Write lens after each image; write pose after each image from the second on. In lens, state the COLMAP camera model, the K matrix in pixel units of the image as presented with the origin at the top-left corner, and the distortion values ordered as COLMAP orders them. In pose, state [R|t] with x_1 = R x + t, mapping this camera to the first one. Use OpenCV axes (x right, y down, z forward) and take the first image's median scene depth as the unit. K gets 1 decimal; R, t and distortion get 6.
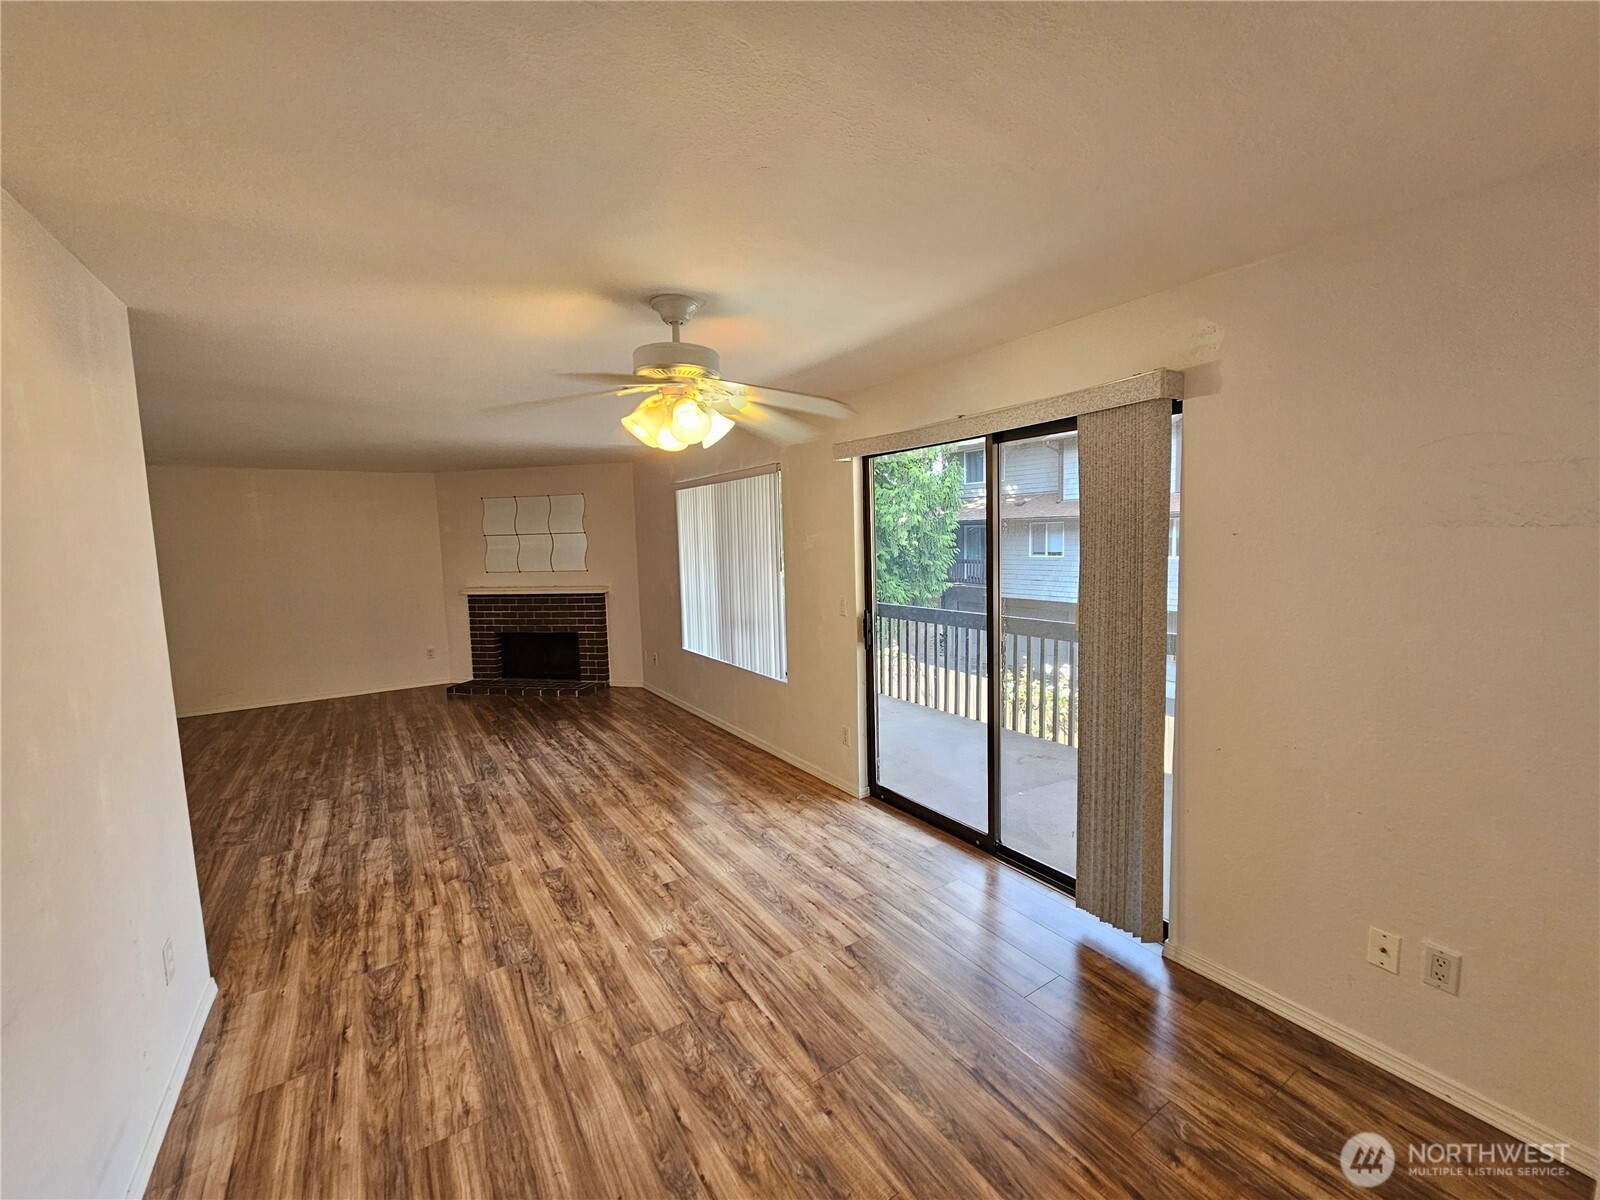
lens RADIAL K [[651.6, 0, 801.5], [0, 651.6, 598.8], [0, 0, 1]] dist [-0.002879, 0.000405]
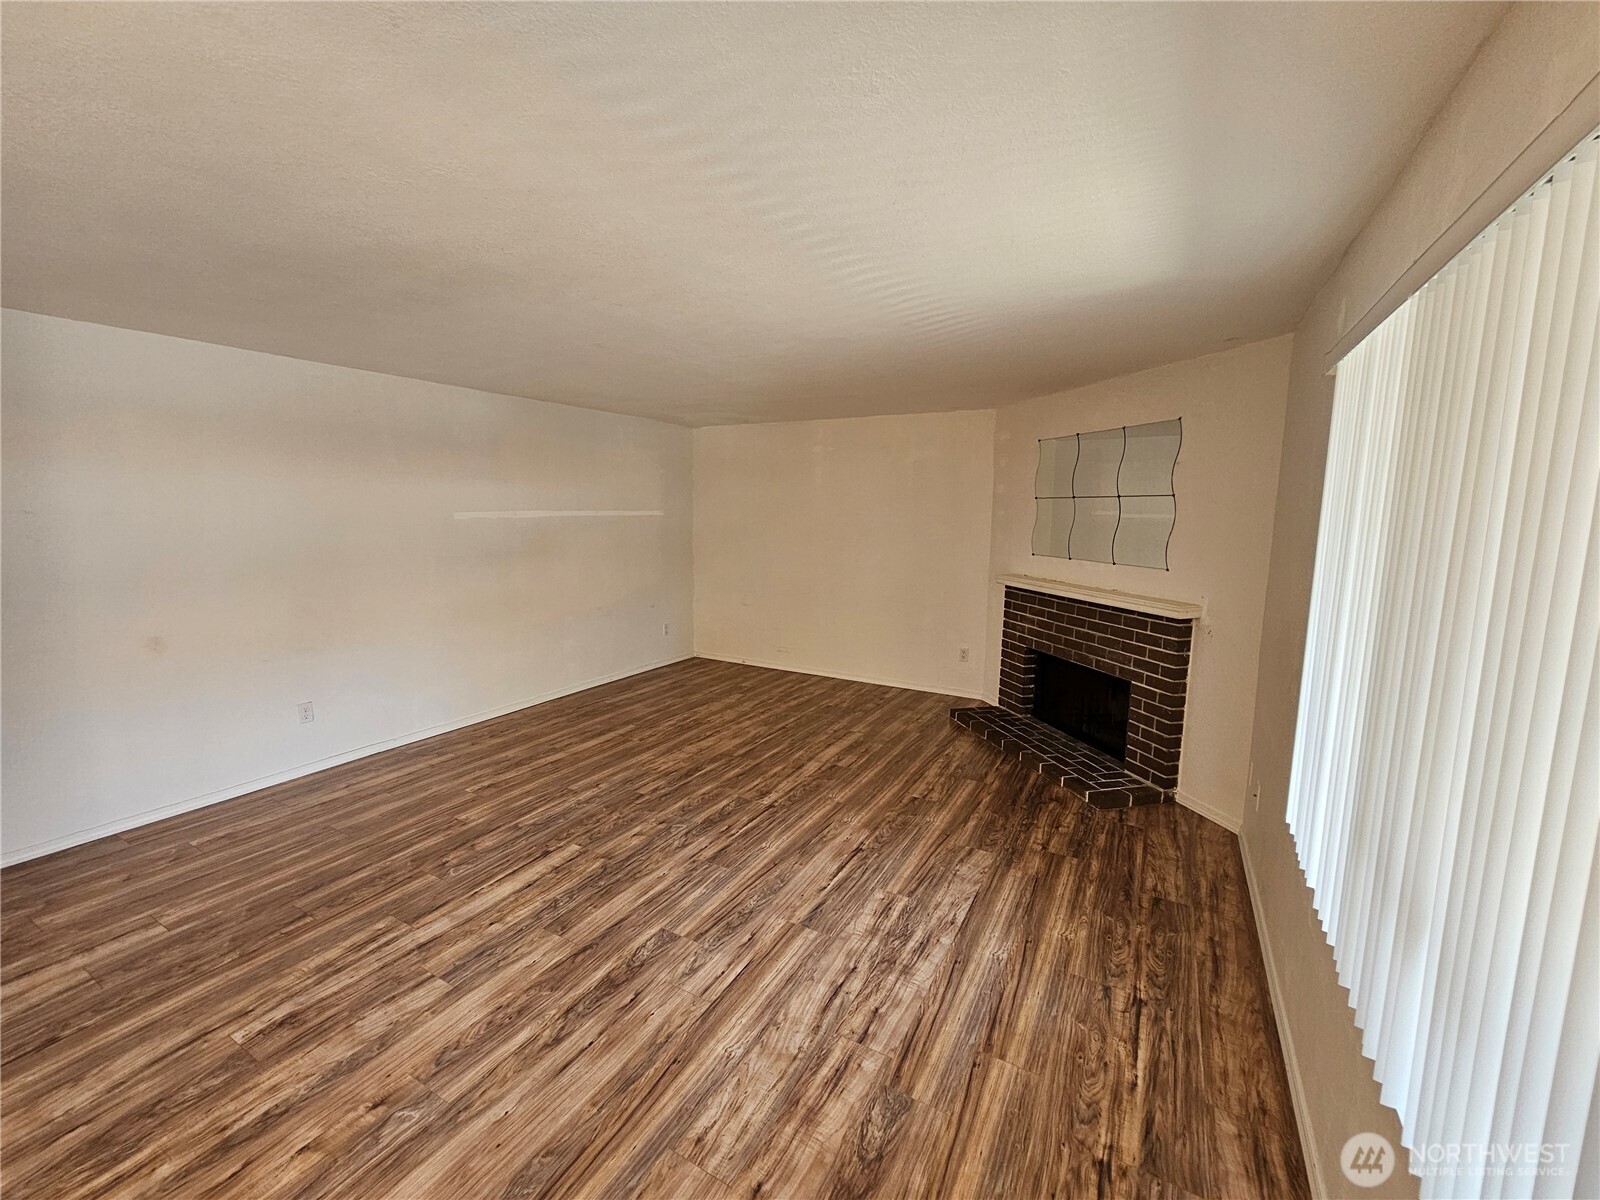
lens RADIAL K [[651.6, 0, 801.5], [0, 651.6, 598.8], [0, 0, 1]] dist [-0.002879, 0.000405]
pose [[0.454949, 0.152734, -0.877322, -0.009679], [-0.108392, 0.987355, 0.115681, -0.076353], [0.883896, 0.042465, 0.465751, 0.790424]]
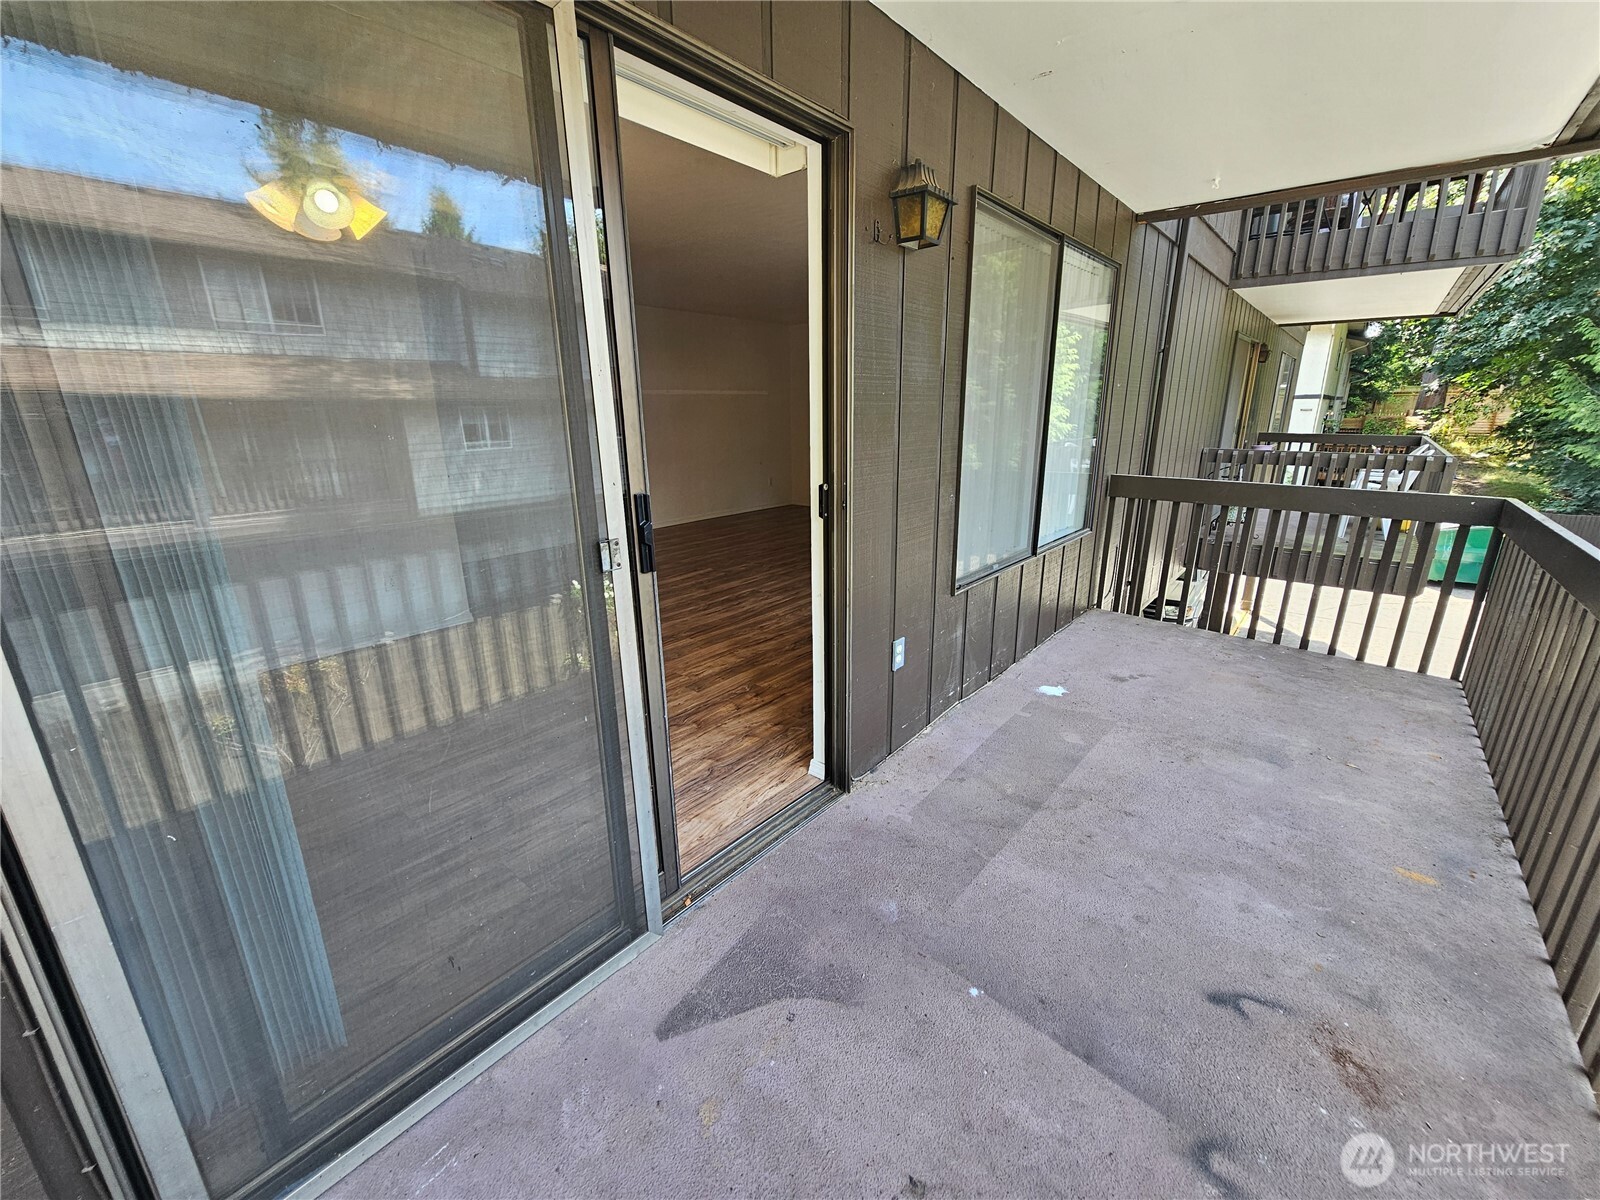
lens RADIAL K [[651.6, 0, 801.5], [0, 651.6, 598.8], [0, 0, 1]] dist [-0.002879, 0.000405]
pose [[0.284399, 0.290280, -0.913704, 0.530891], [-0.092231, 0.956923, 0.275302, -0.021437], [0.954259, 0.005976, 0.298921, 0.702640]]
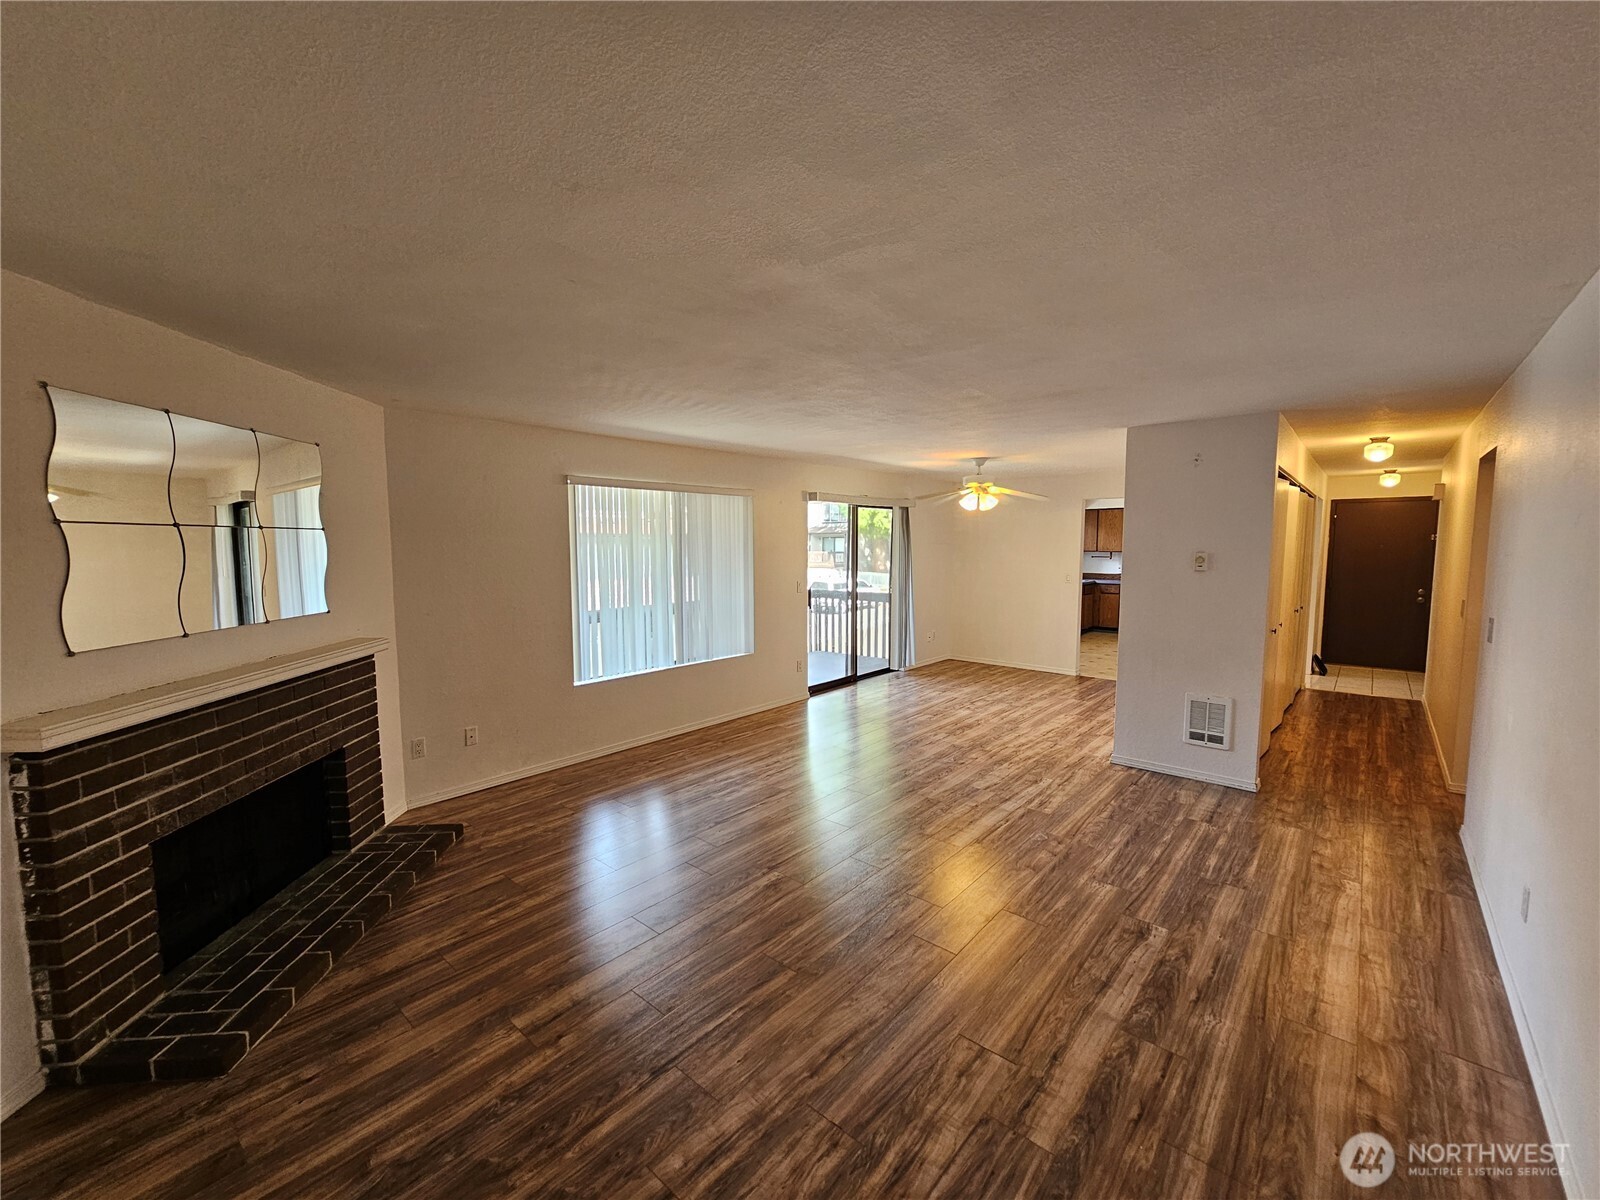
lens RADIAL K [[651.6, 0, 801.5], [0, 651.6, 598.8], [0, 0, 1]] dist [-0.002879, 0.000405]
pose [[-0.263287, -0.057917, 0.962977, -1.341977], [0.105687, 0.990457, 0.088465, -0.089942], [-0.958911, 0.125066, -0.254654, 1.241996]]
